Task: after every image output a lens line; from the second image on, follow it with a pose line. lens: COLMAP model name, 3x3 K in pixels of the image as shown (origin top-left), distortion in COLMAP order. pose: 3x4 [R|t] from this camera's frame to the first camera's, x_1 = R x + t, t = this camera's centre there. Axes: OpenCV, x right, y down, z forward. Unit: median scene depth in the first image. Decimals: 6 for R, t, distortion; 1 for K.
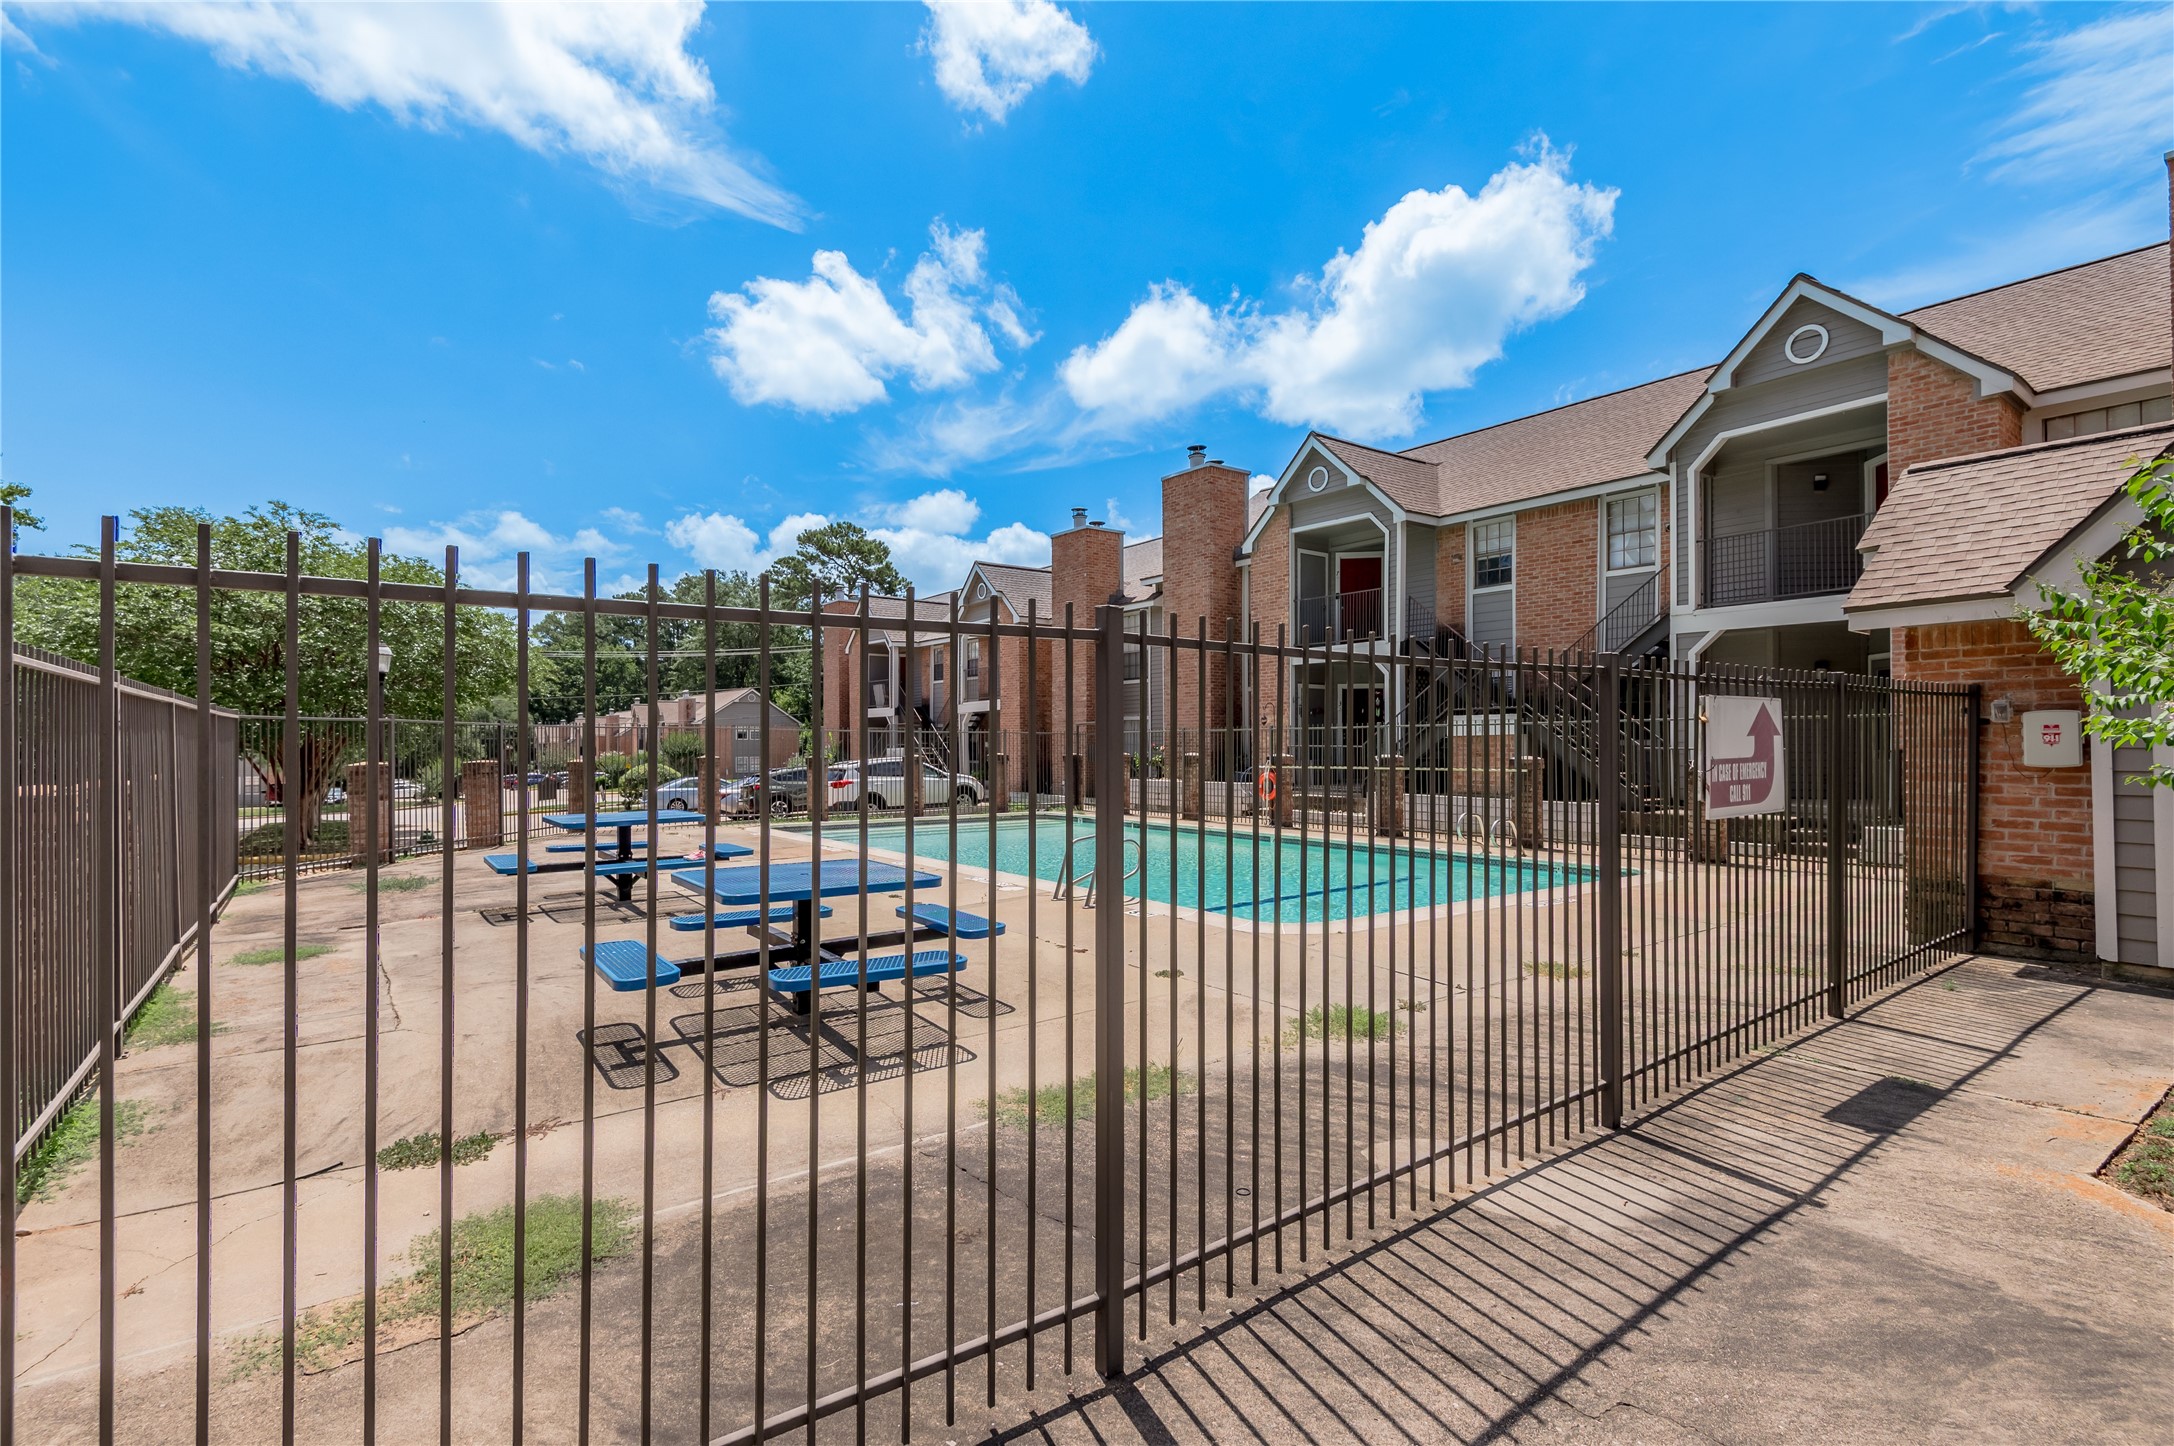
lens RADIAL K [[1029.3, 0, 1177.1], [0, 1029.3, 737.9], [0, 0, 1]] dist [-0.016211, -0.001407]
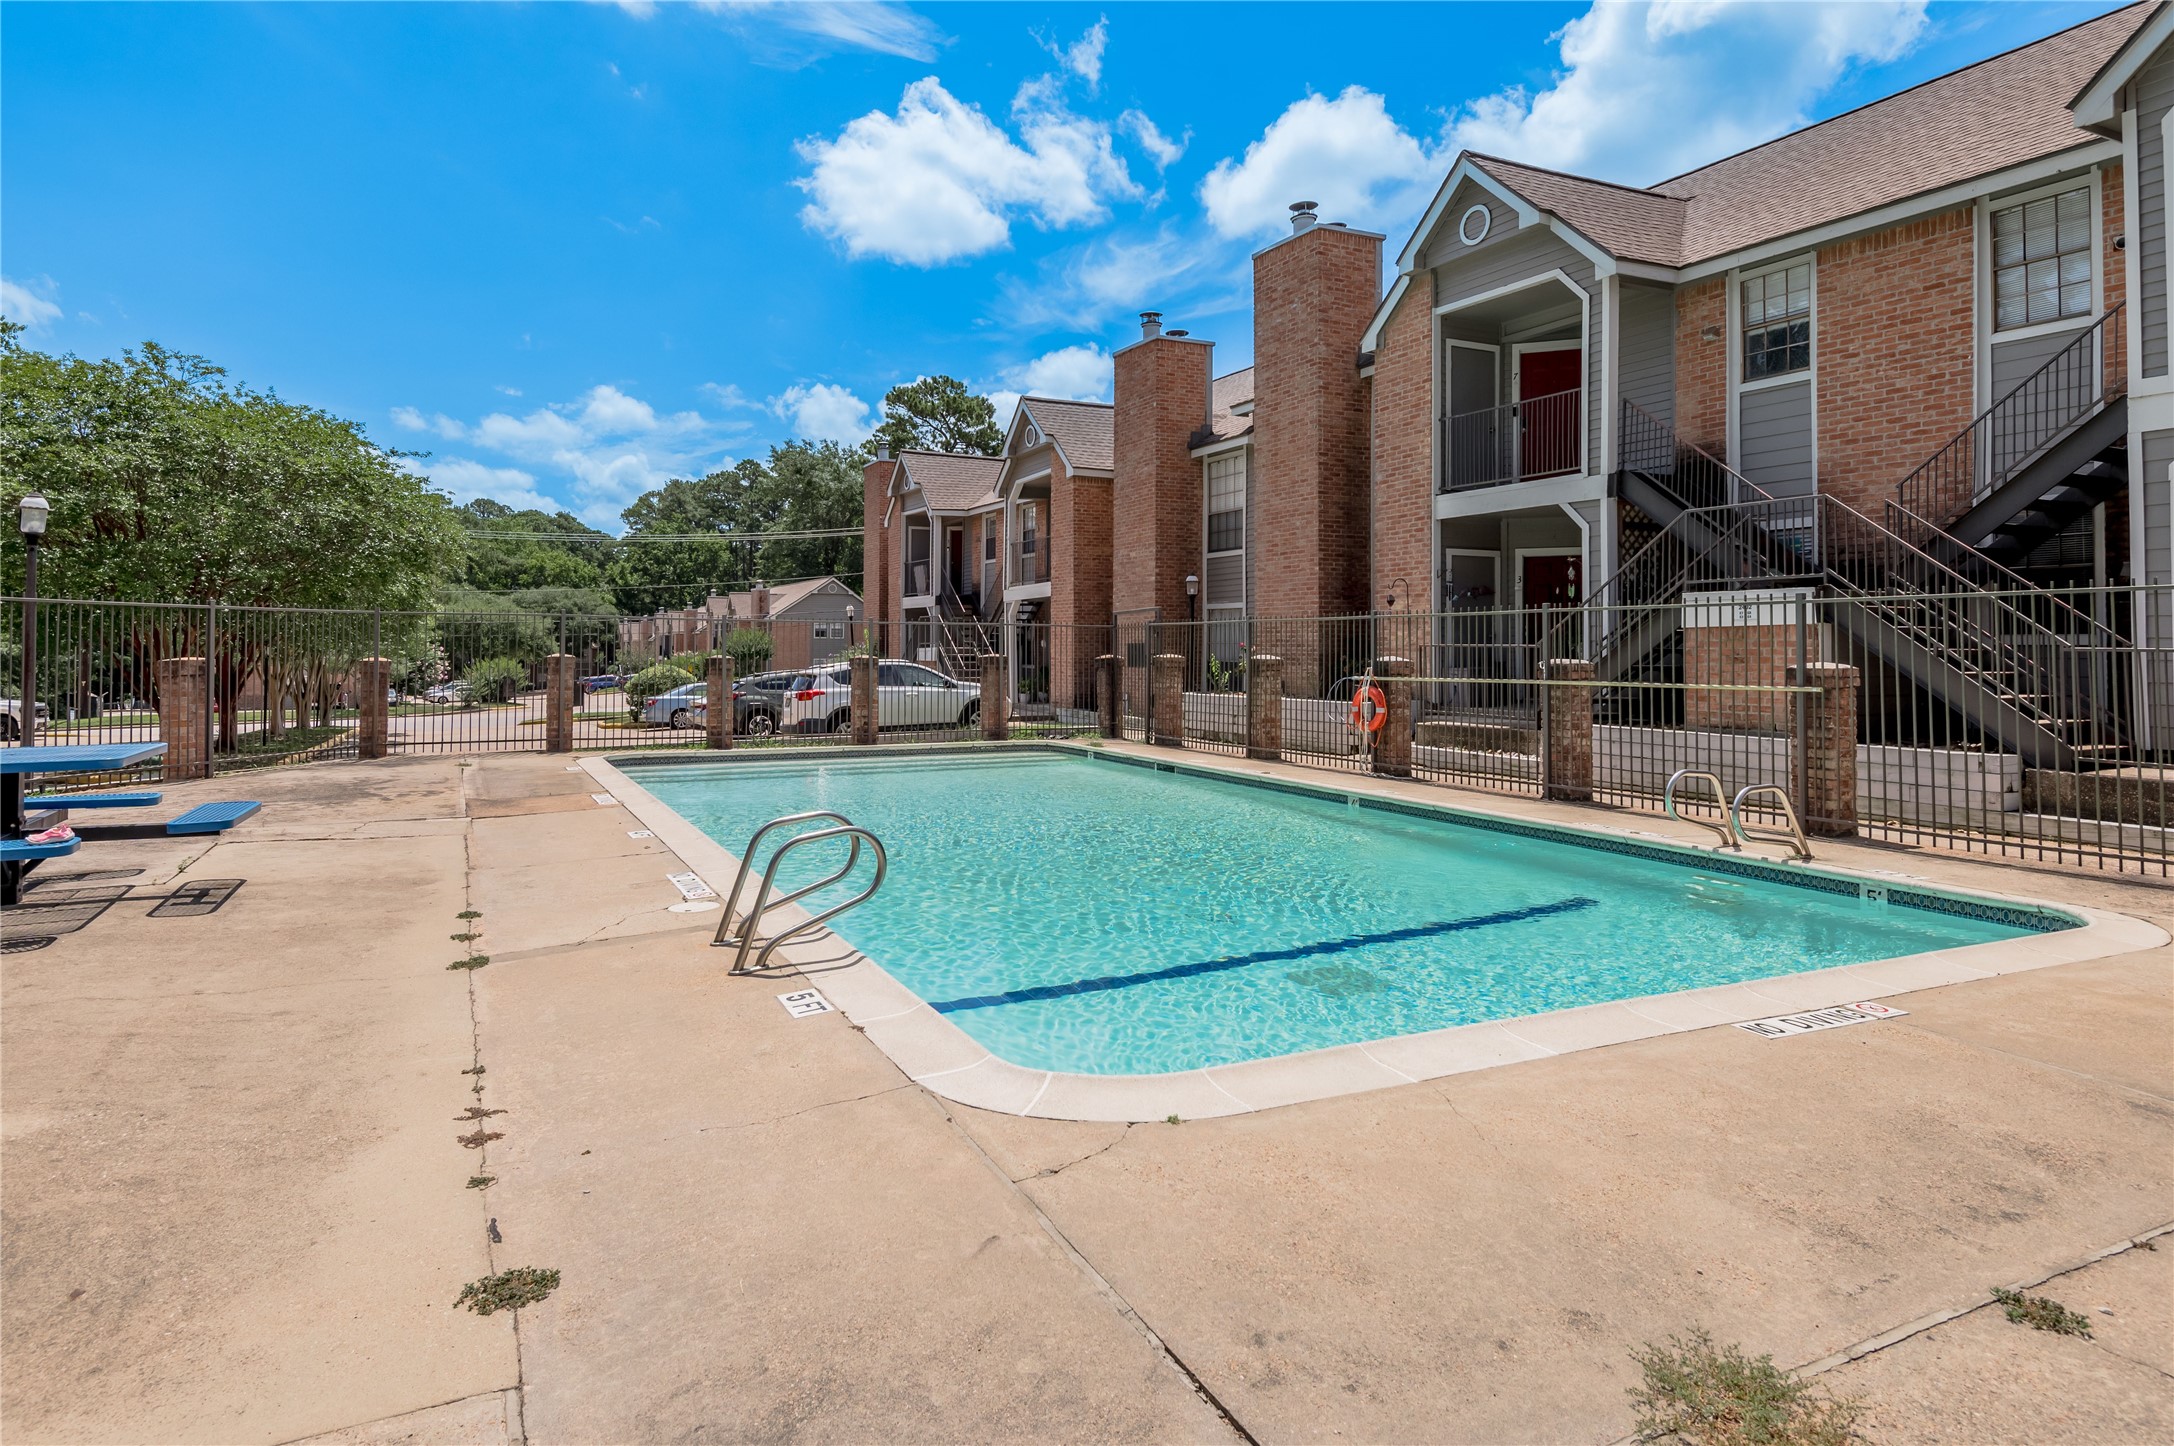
lens RADIAL K [[1214.1, 0, 1084.0], [0, 1214.1, 632.7], [0, 0, 1]] dist [-0.029727, -0.000898]
pose [[0.969774, 0.000961, -0.244004, 0.076749], [-0.001904, 0.999992, -0.003630, 0.002883], [0.243998, 0.003985, 0.969767, 0.198164]]
